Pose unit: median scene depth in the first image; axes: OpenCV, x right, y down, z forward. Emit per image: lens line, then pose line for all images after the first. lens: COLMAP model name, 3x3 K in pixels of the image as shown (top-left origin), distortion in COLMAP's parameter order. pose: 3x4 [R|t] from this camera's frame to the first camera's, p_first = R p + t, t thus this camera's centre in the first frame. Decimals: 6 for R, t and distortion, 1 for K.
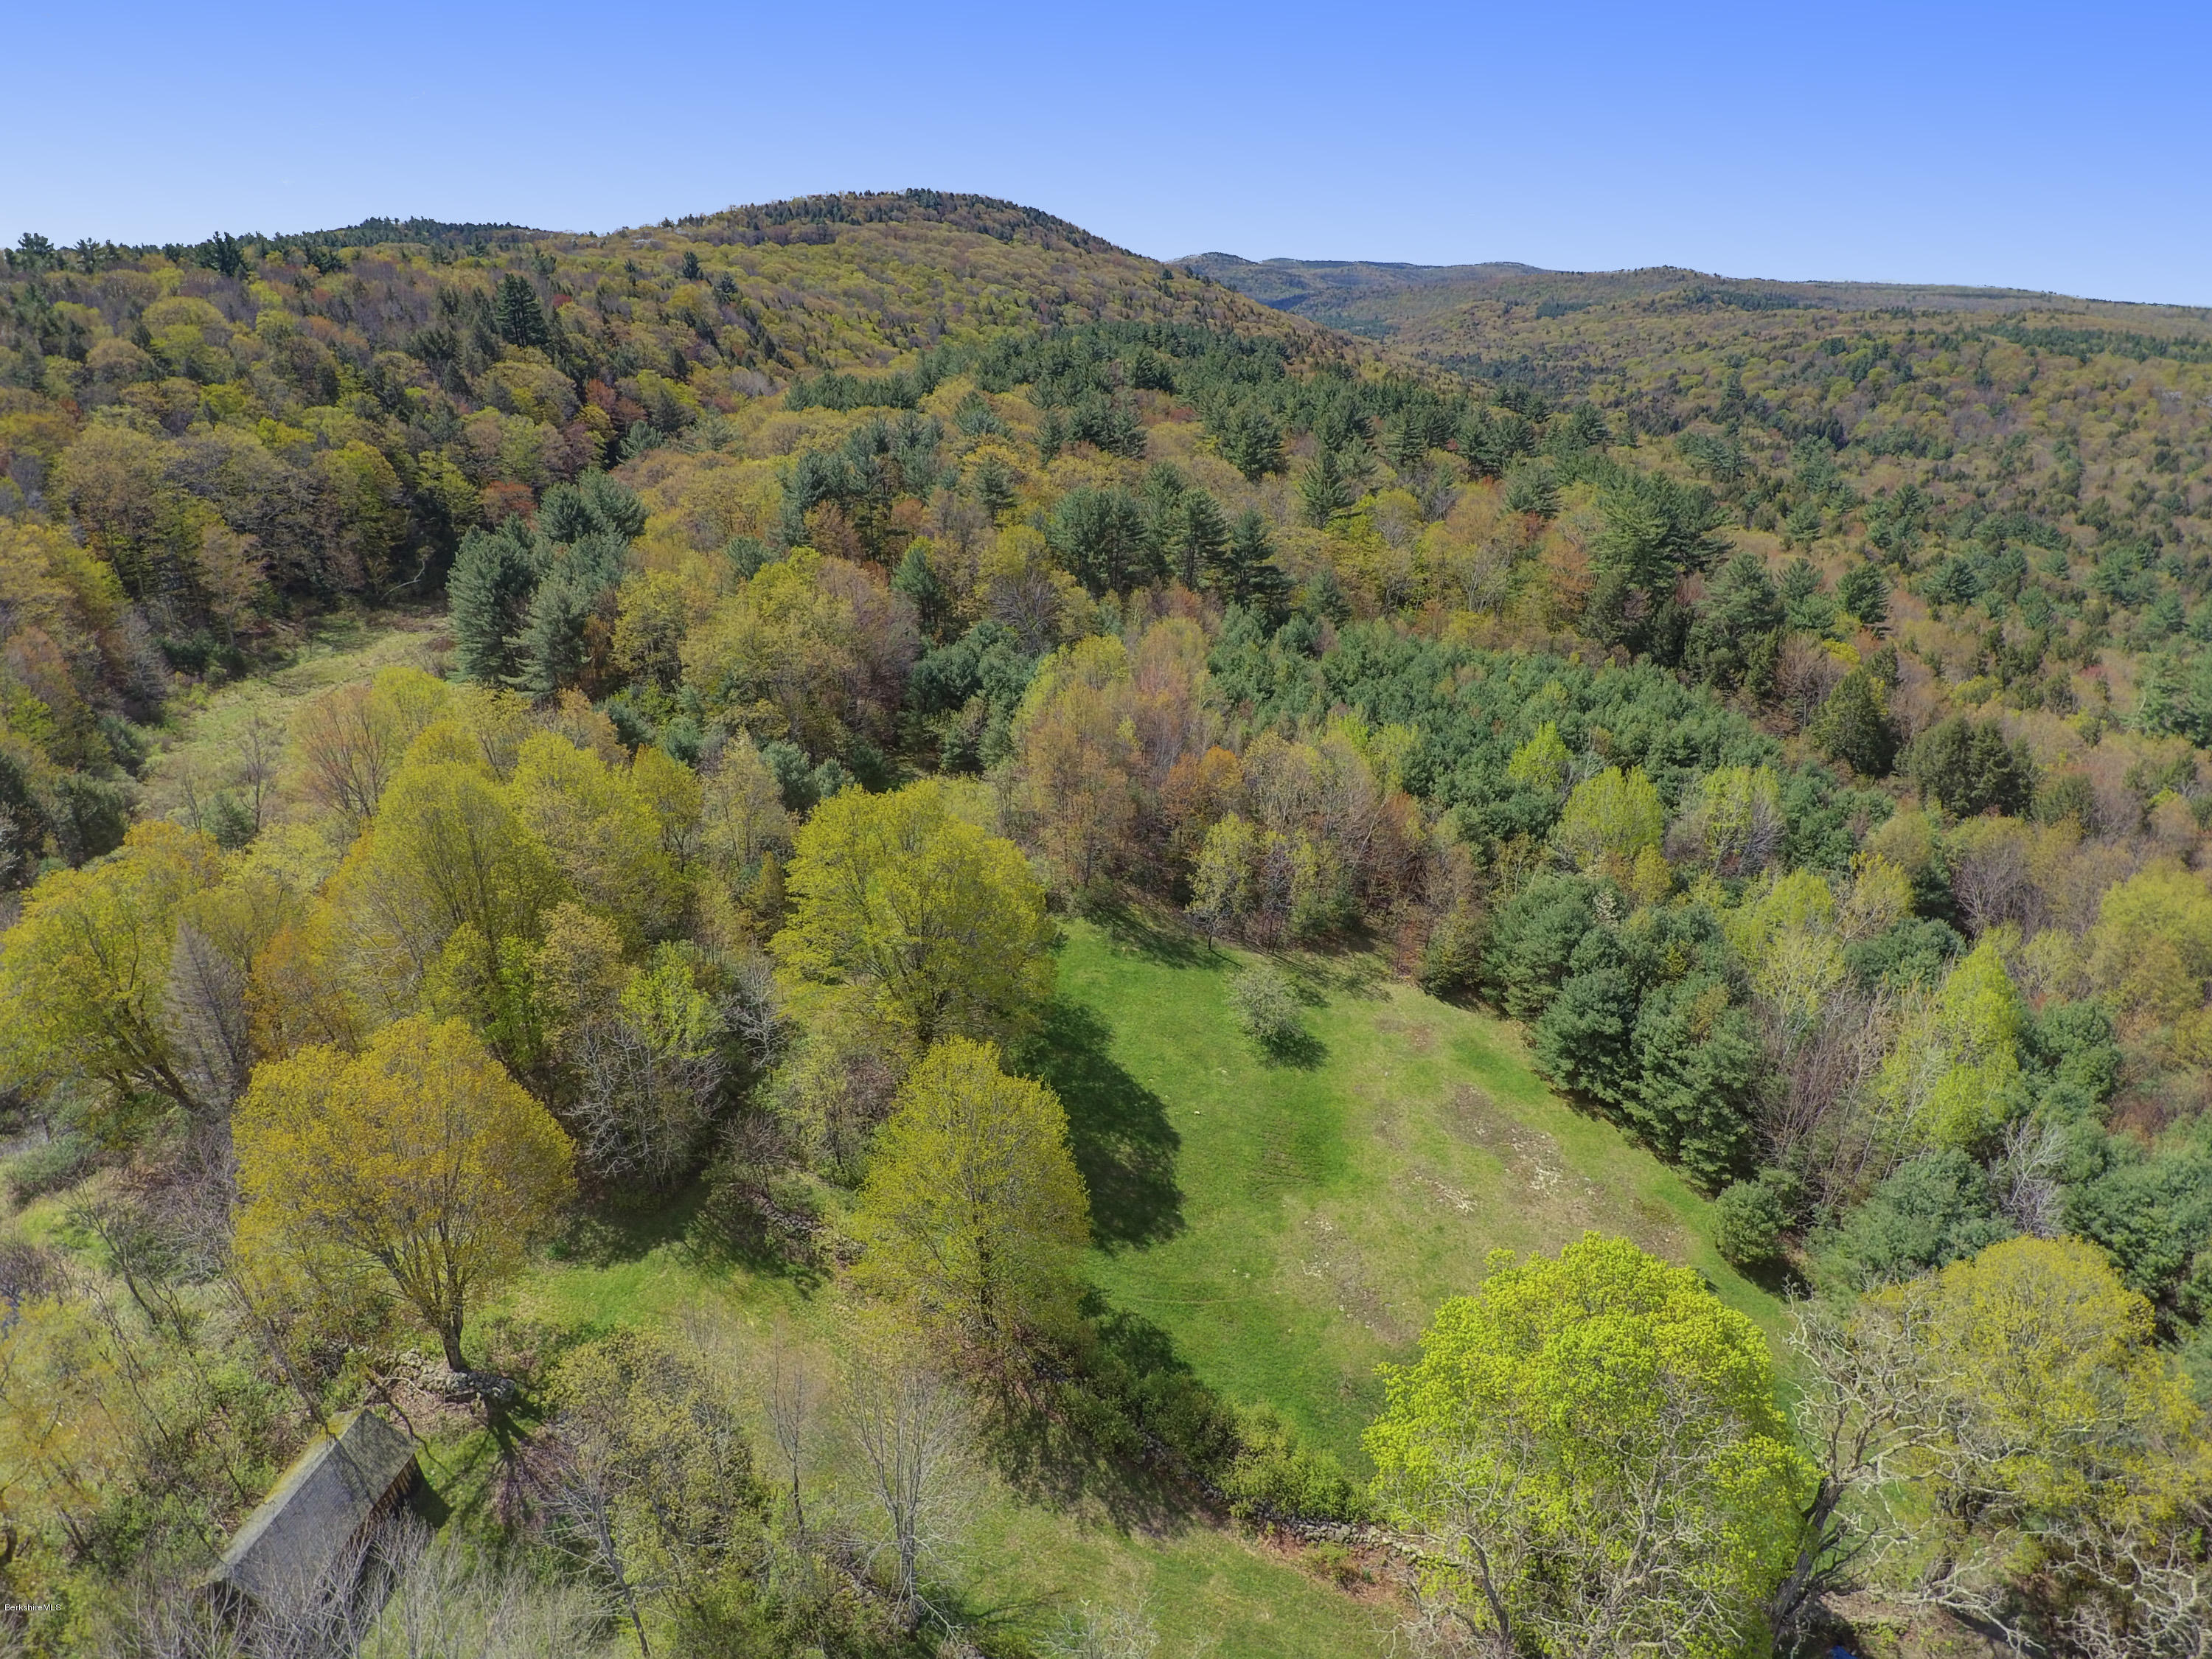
lens RADIAL K [[1136.6, 0, 1109.6], [0, 1136.6, 809.3], [0, 0, 1]] dist [-0.043871, -0.015150]
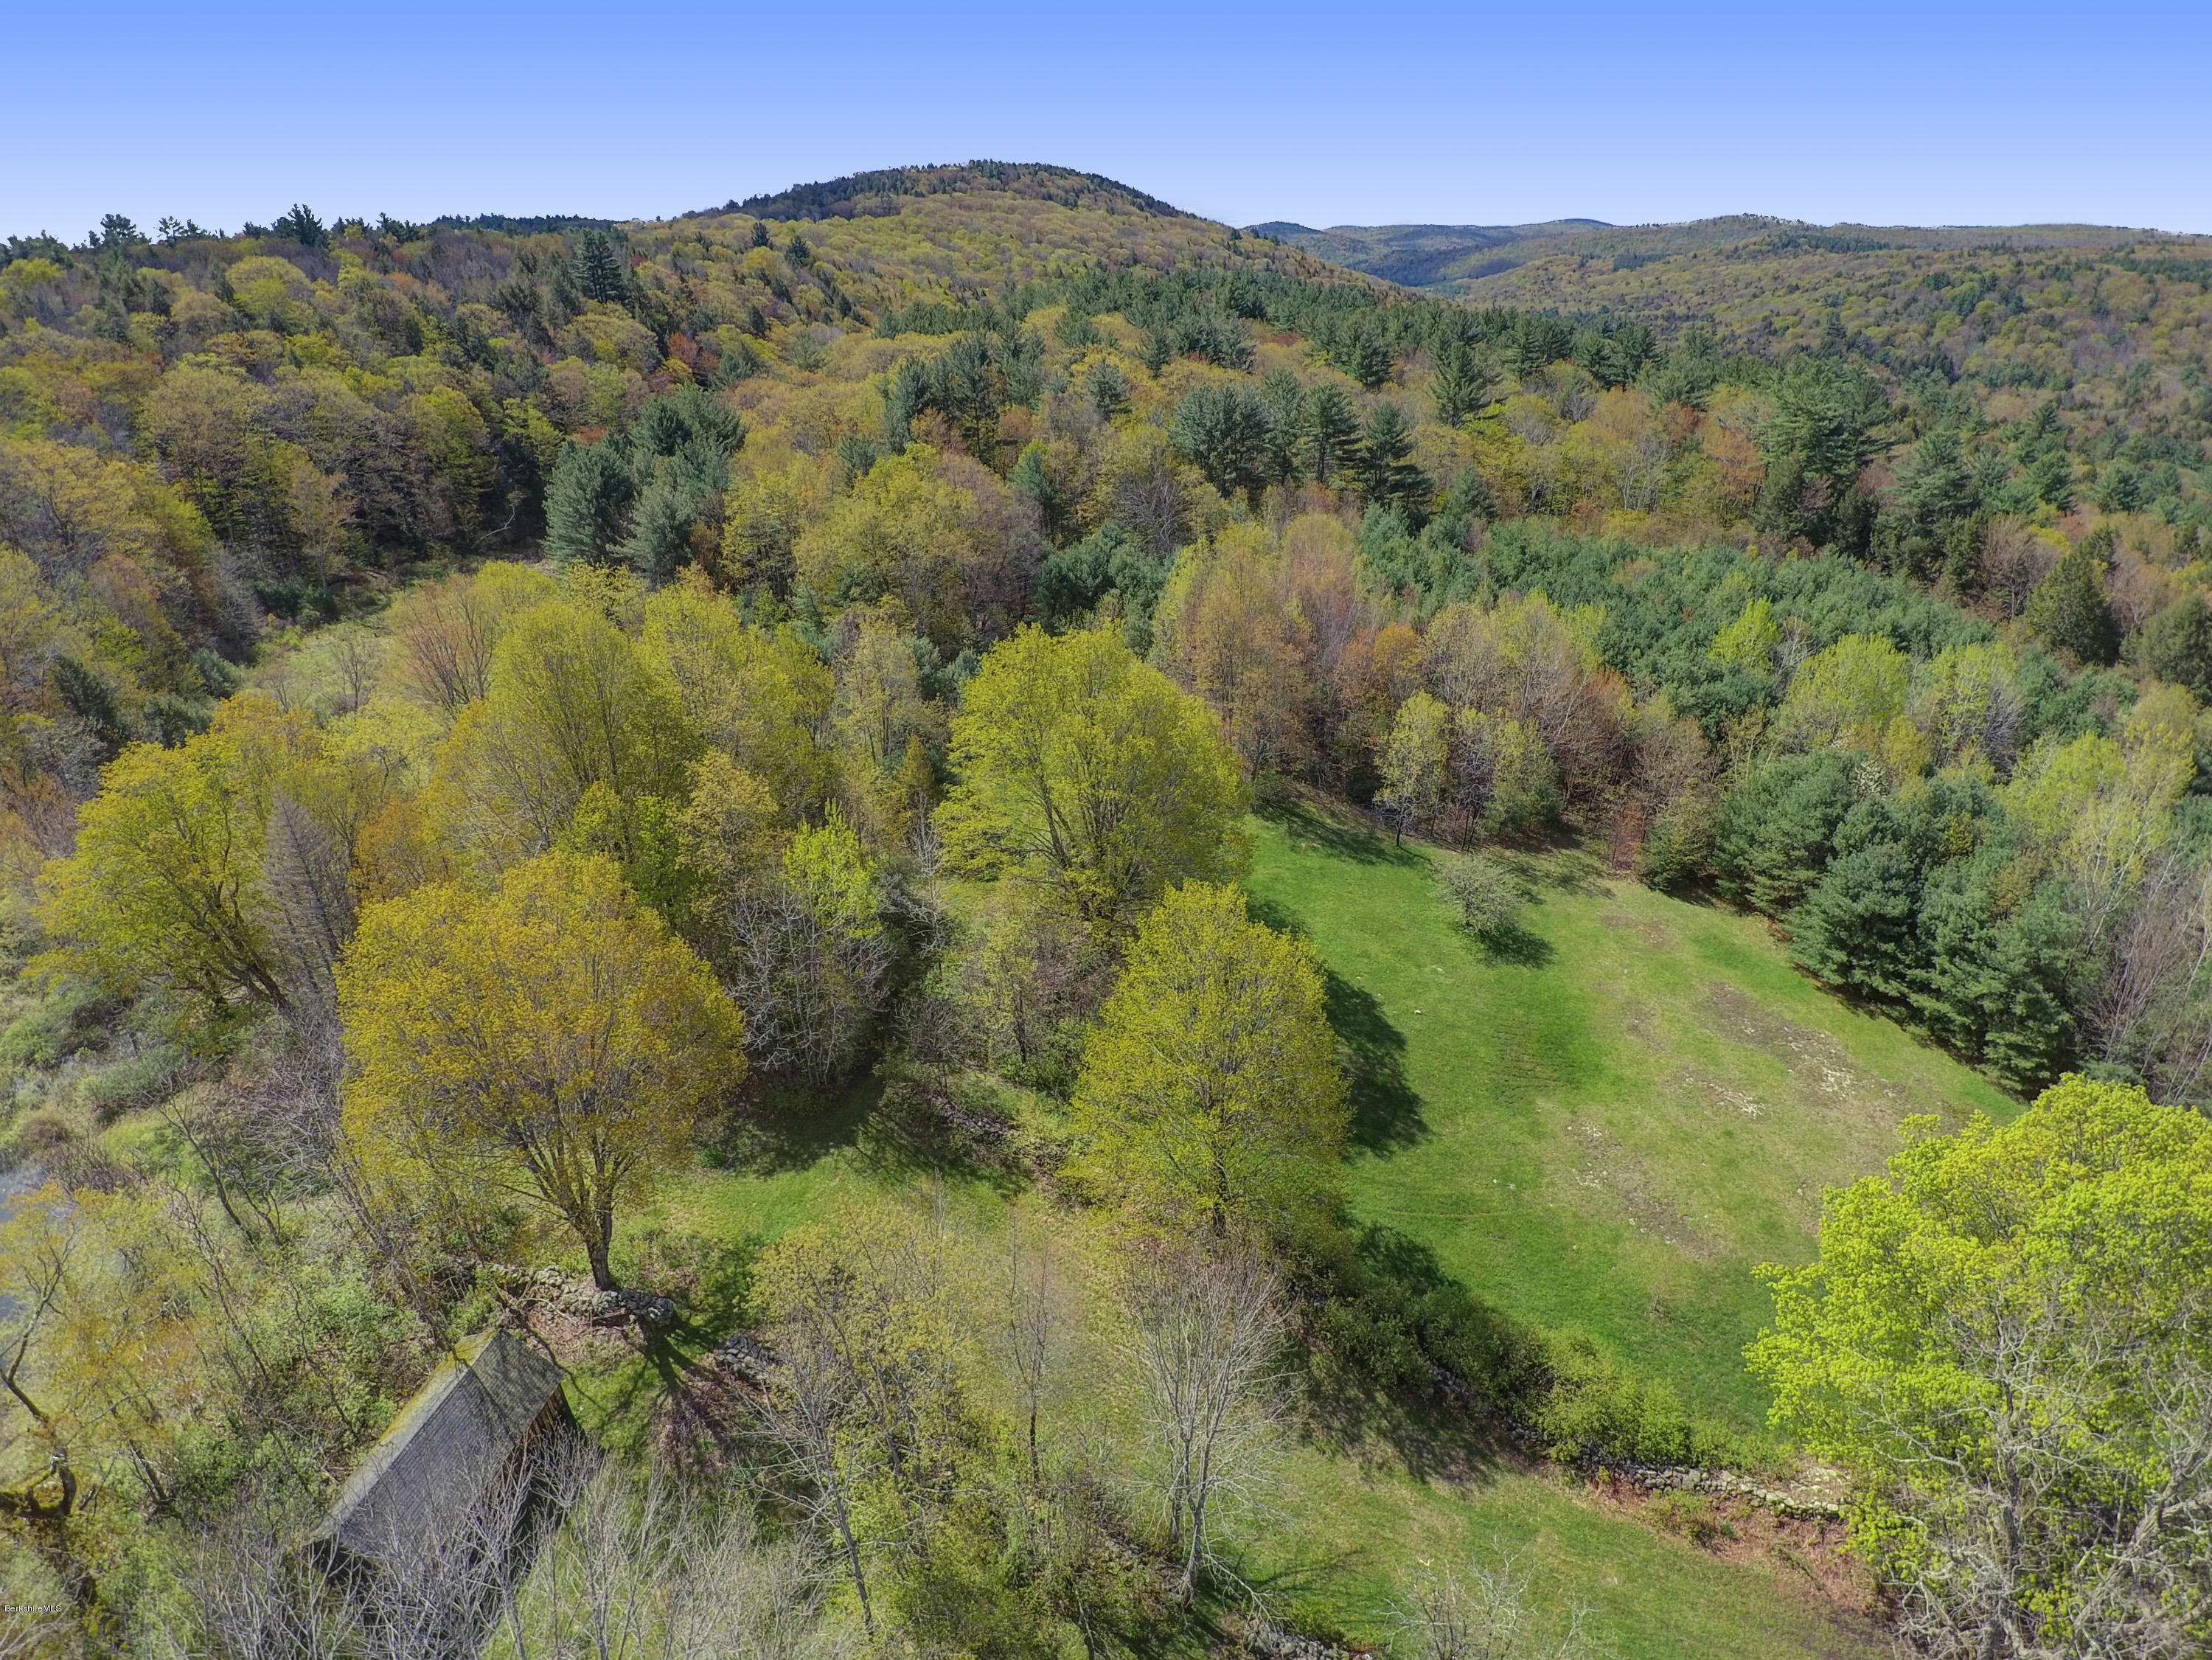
lens RADIAL K [[1136.6, 0, 1106.7], [0, 1136.6, 814.3], [0, 0, 1]] dist [-0.043871, -0.015150]
pose [[0.997825, -0.020604, -0.062610, -0.082530], [0.021703, 0.999621, 0.016937, 0.077709], [0.062238, -0.018259, 0.997894, 0.098965]]
